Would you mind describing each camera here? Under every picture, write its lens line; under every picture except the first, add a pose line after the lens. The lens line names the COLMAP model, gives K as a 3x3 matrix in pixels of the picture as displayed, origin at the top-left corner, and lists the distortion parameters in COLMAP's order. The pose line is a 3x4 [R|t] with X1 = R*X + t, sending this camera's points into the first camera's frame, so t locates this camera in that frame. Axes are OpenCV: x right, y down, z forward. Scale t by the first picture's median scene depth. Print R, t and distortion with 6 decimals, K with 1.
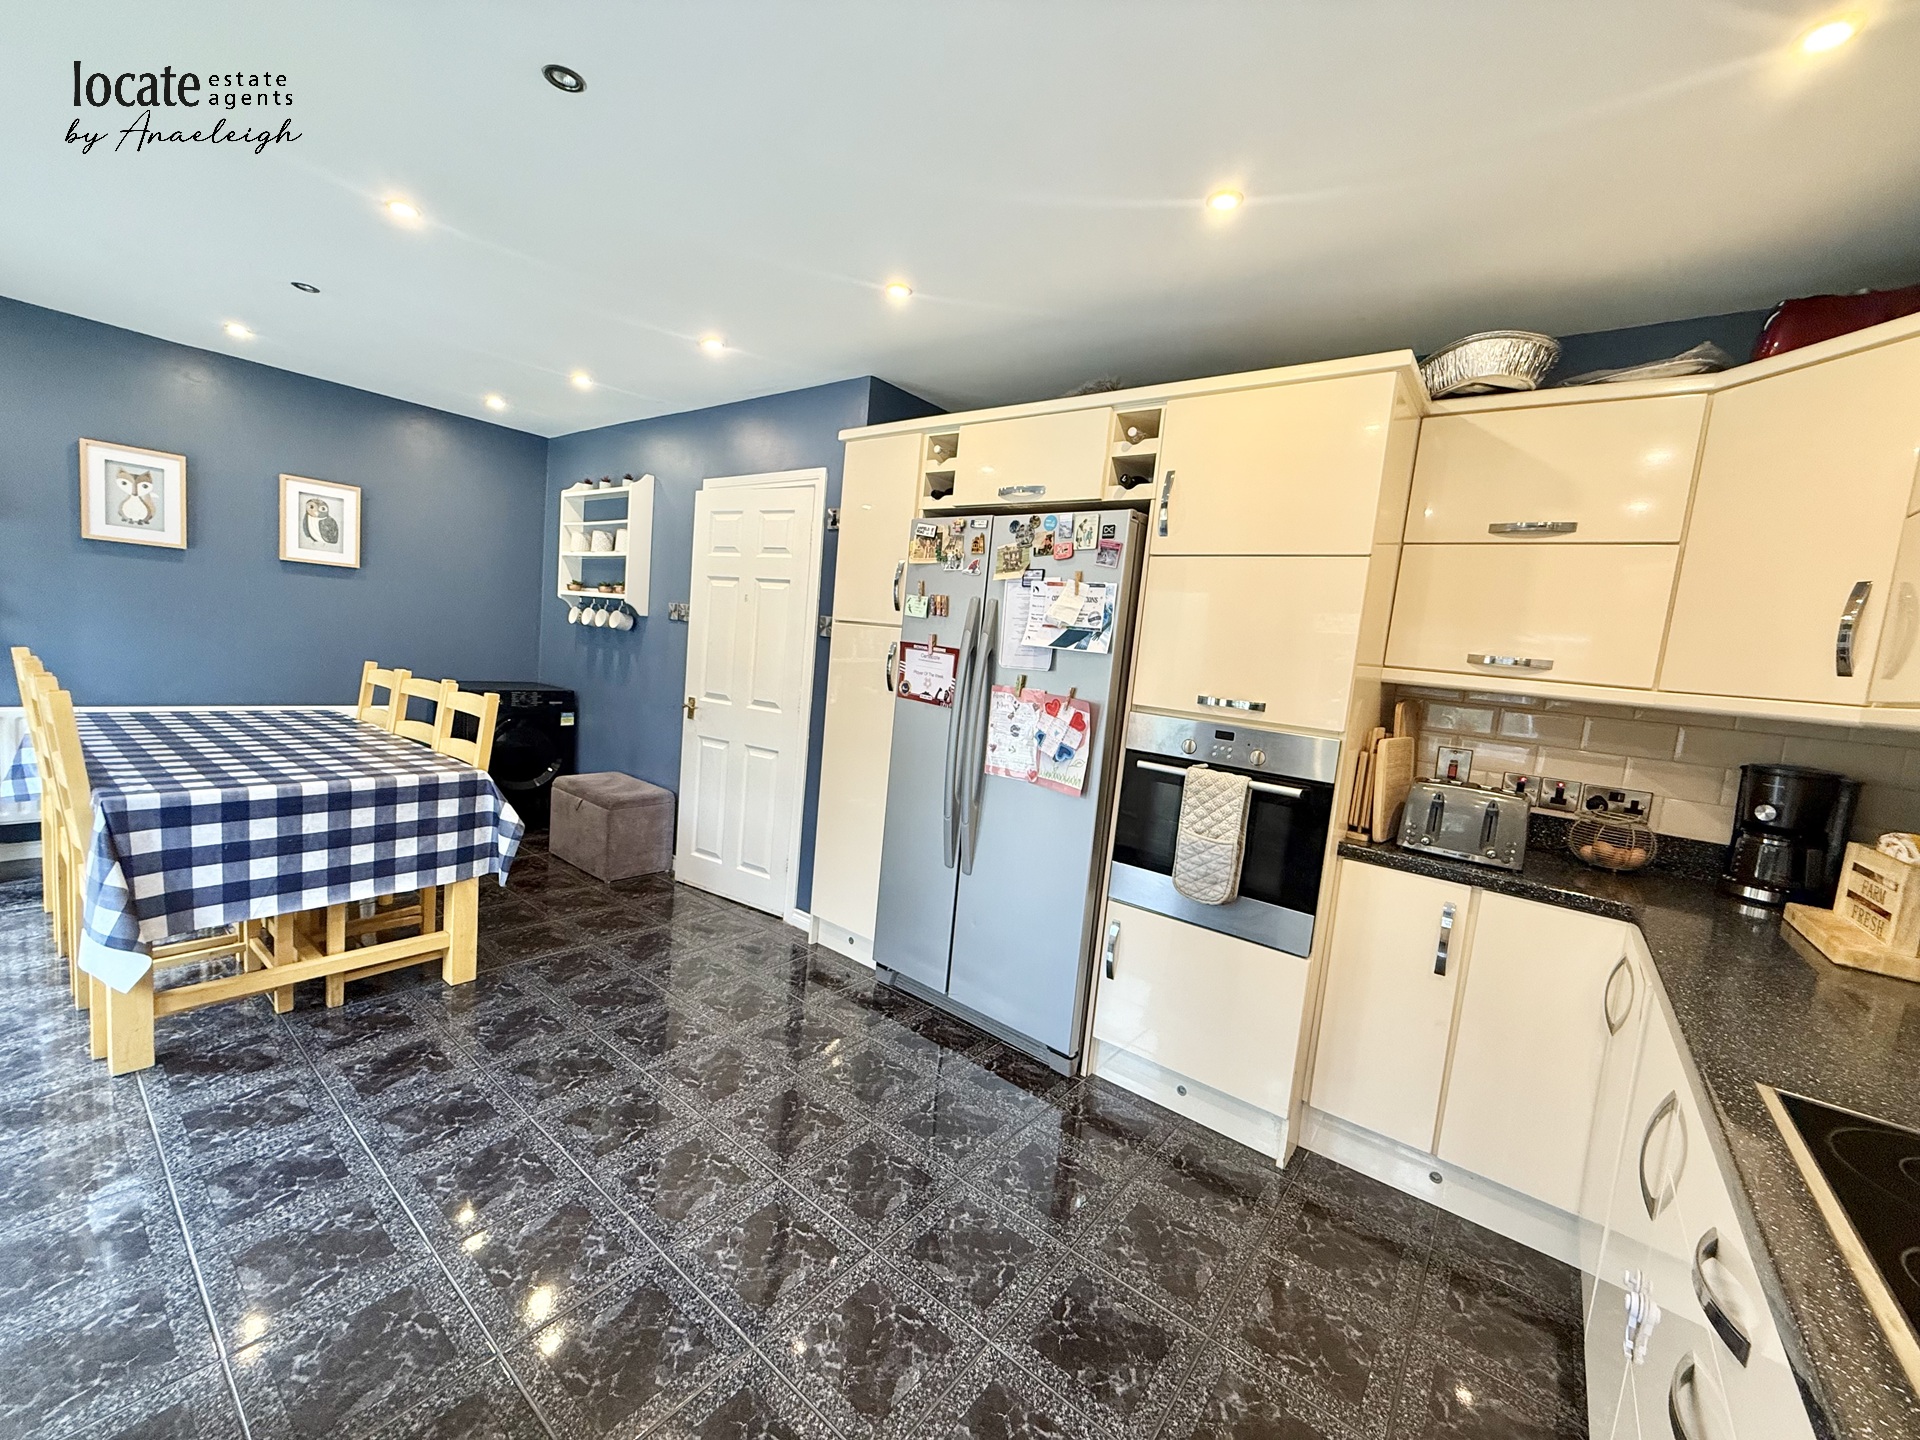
lens RADIAL K [[760.3, 0, 949.6], [0, 760.3, 721.4], [0, 0, 1]] dist [0.000138, 0.000005]
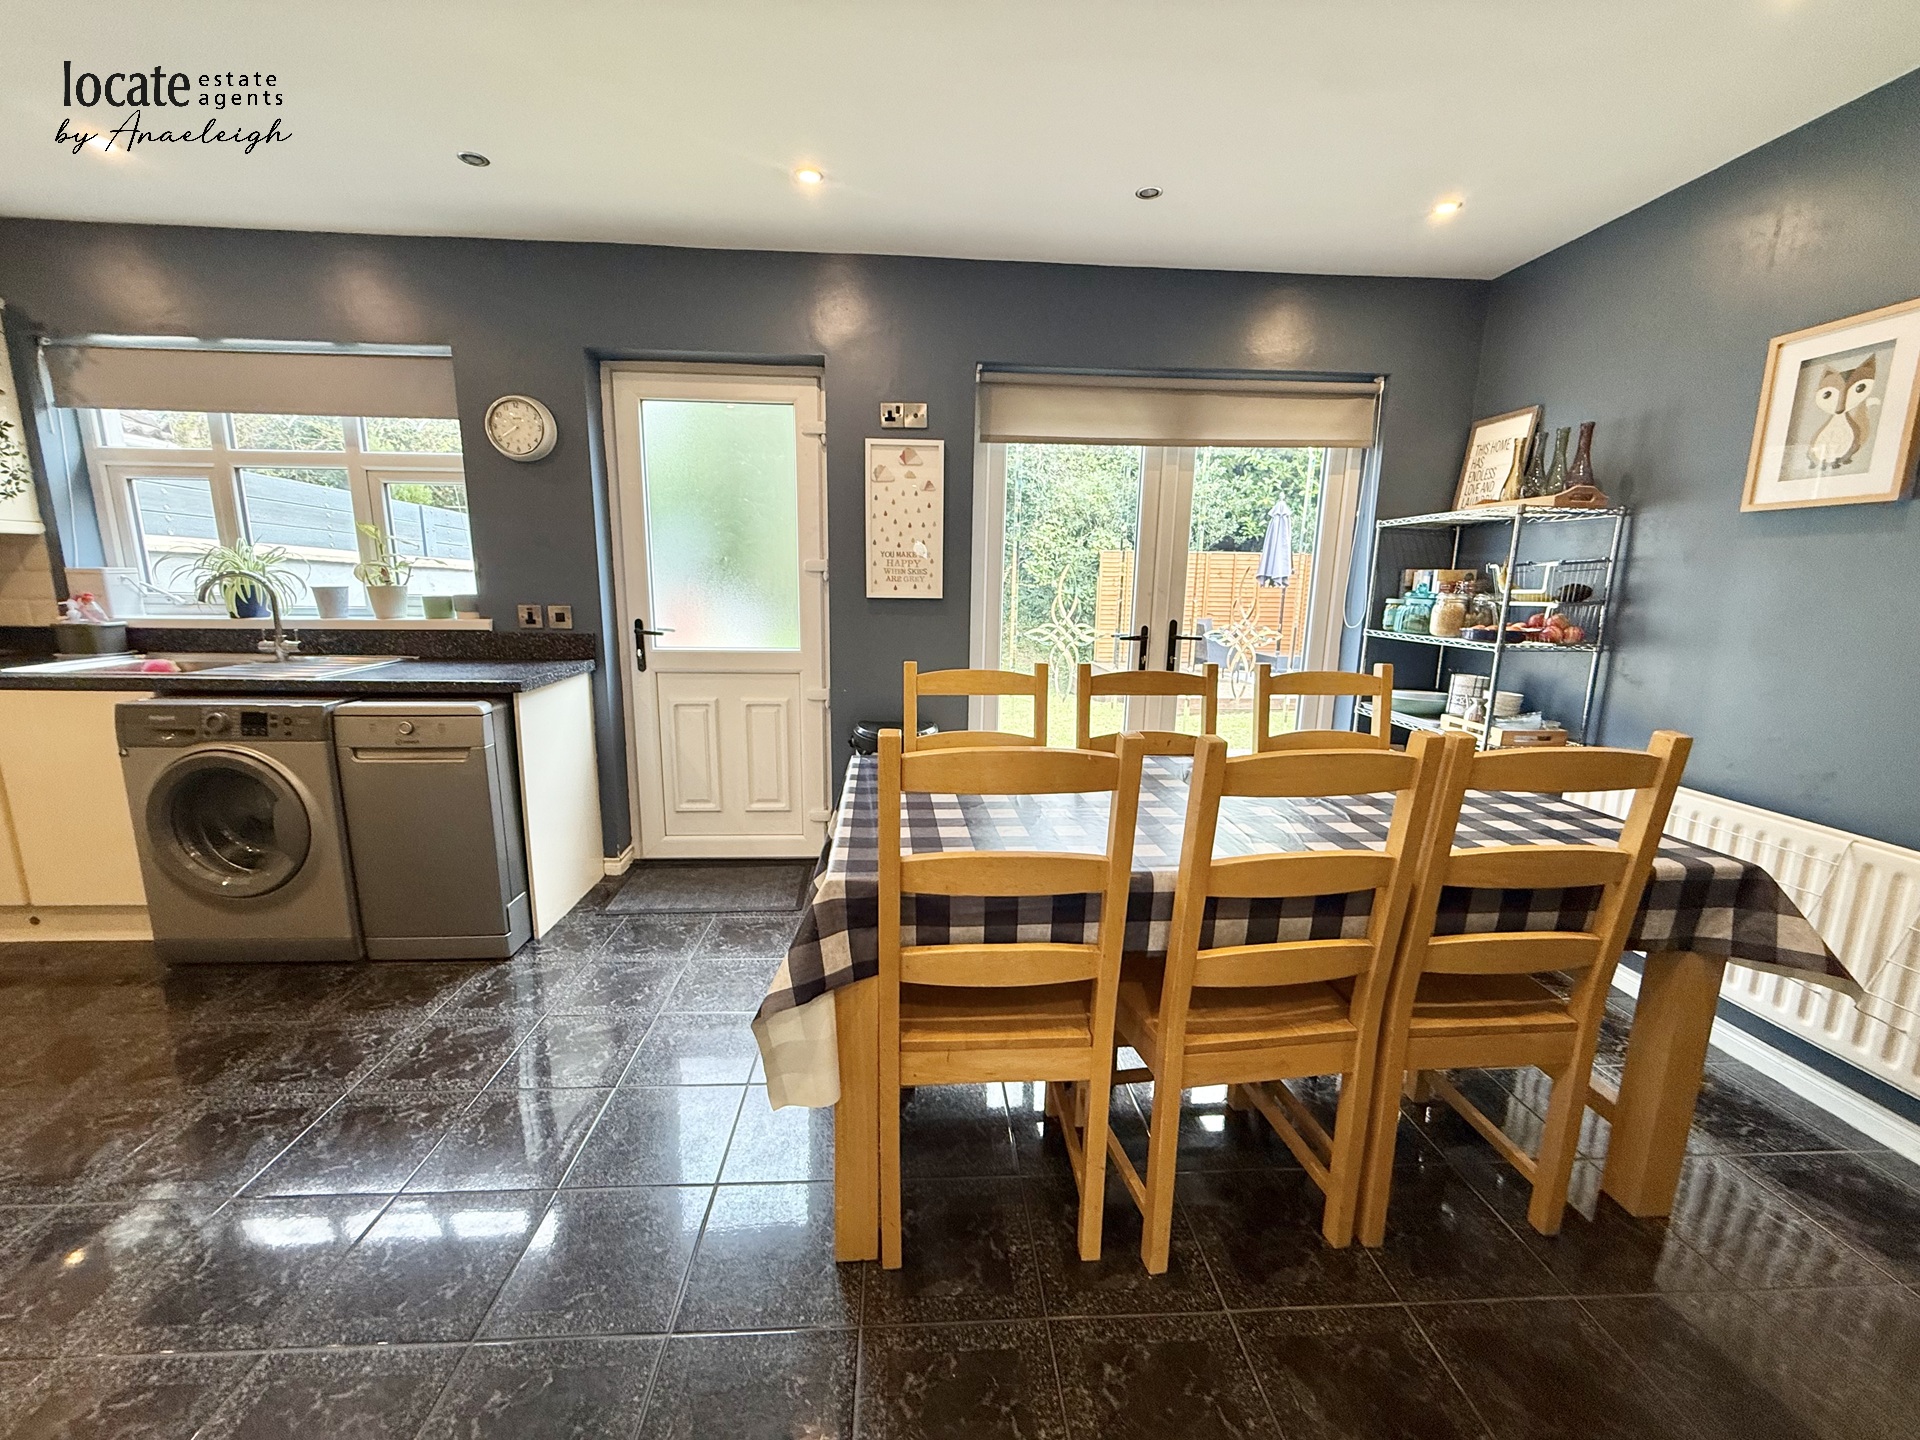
lens RADIAL K [[760.3, 0, 951.0], [0, 760.3, 718.2], [0, 0, 1]] dist [0.000138, 0.000005]
pose [[-0.738232, 0.019337, -0.674270, -0.385273], [-0.151626, 0.969252, 0.193807, -0.149322], [0.657285, 0.245311, -0.712600, 1.484094]]
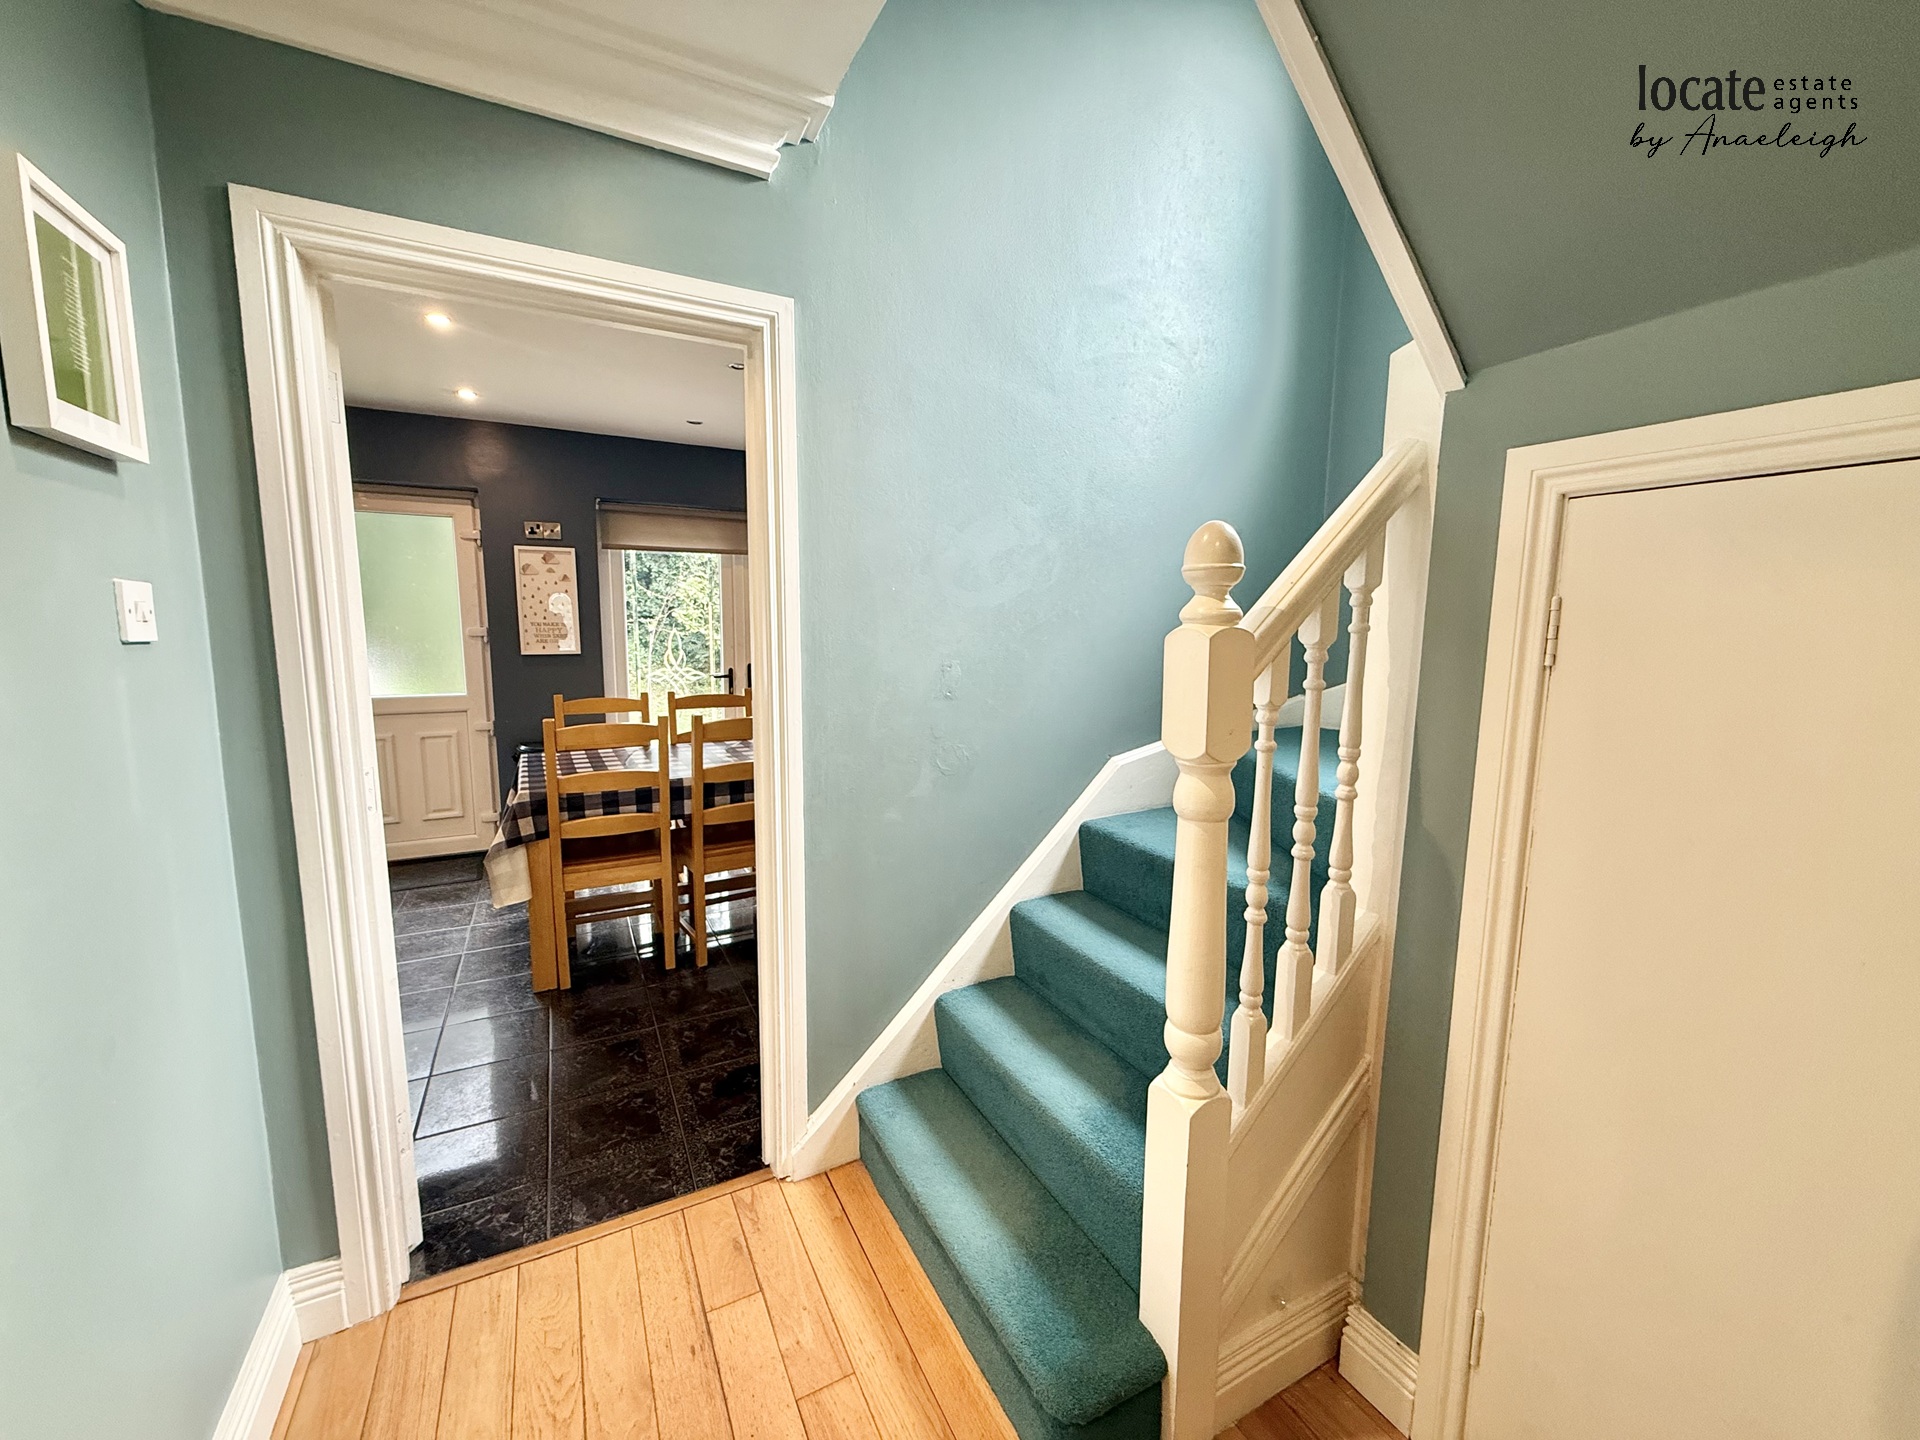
lens RADIAL K [[760.3, 0, 955.3], [0, 760.3, 721.4], [0, 0, 1]] dist [0.000138, 0.000005]
pose [[-0.396307, 0.022708, -0.917837, 0.085990], [-0.139097, 0.986670, 0.084471, -0.213350], [0.907520, 0.161145, -0.387865, 2.067440]]
